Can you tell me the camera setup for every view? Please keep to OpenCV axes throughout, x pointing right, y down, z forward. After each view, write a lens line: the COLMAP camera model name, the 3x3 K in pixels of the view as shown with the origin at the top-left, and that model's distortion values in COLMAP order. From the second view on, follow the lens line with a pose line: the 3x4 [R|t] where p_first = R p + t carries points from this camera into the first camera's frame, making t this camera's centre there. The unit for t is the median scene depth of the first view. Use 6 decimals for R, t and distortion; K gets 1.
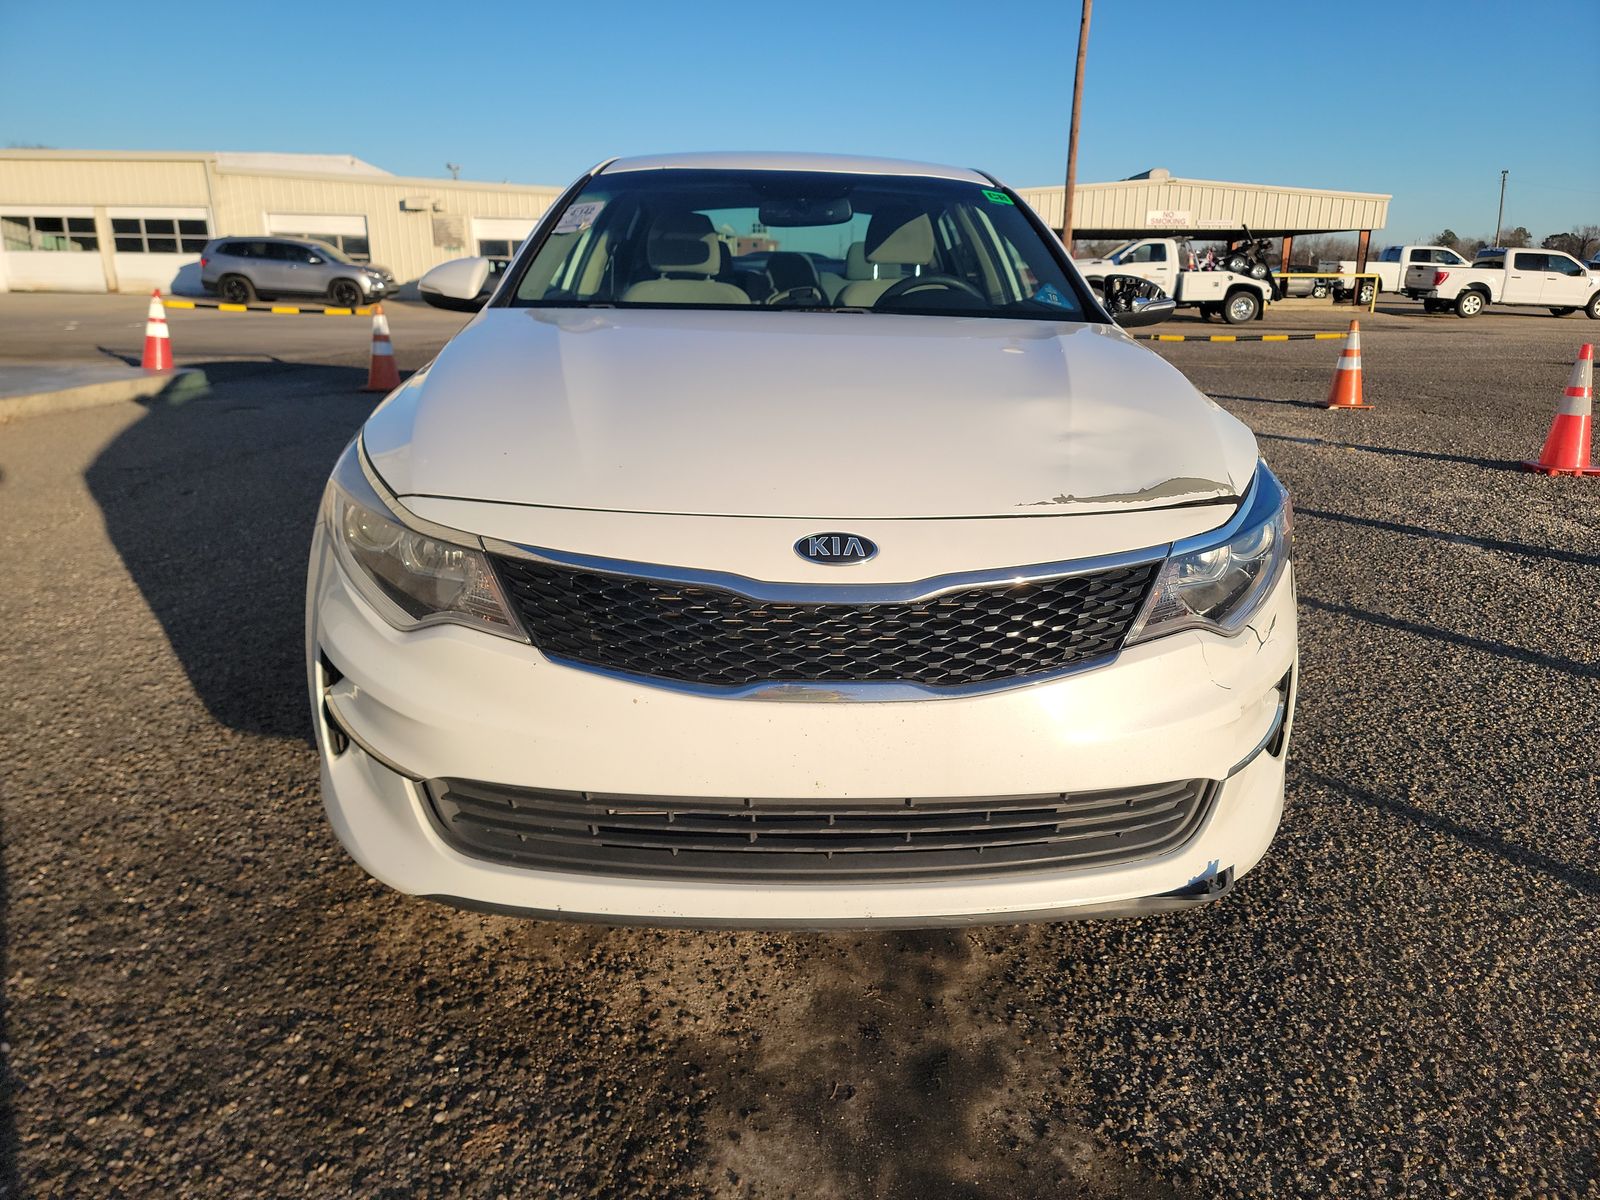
lens RADIAL K [[1091.9, 0, 811.2], [0, 1091.9, 599.6], [0, 0, 1]] dist [0.091681, -0.091399]
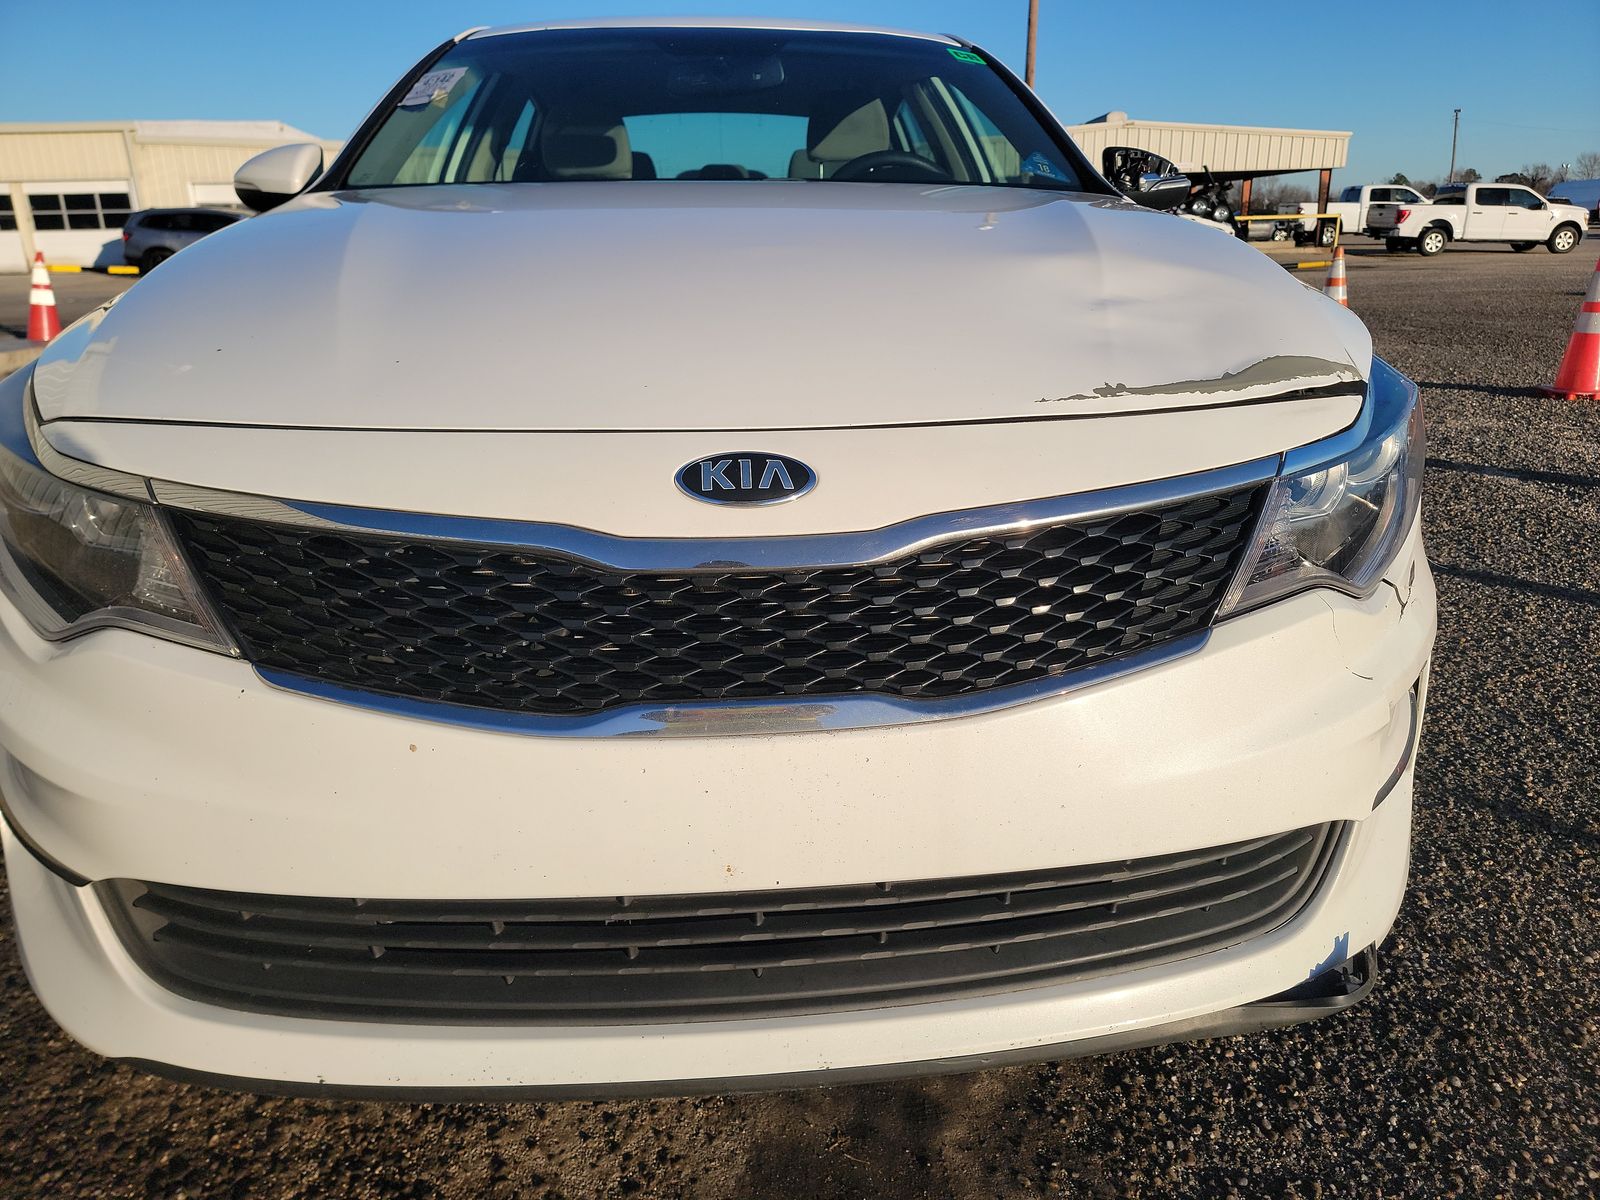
lens RADIAL K [[1091.9, 0, 811.2], [0, 1091.9, 599.6], [0, 0, 1]] dist [0.091681, -0.091399]
pose [[0.998870, -0.038256, 0.028217, 0.031753], [0.037387, 0.998829, 0.030714, 0.002150], [-0.029359, -0.029624, 0.999130, 0.321855]]
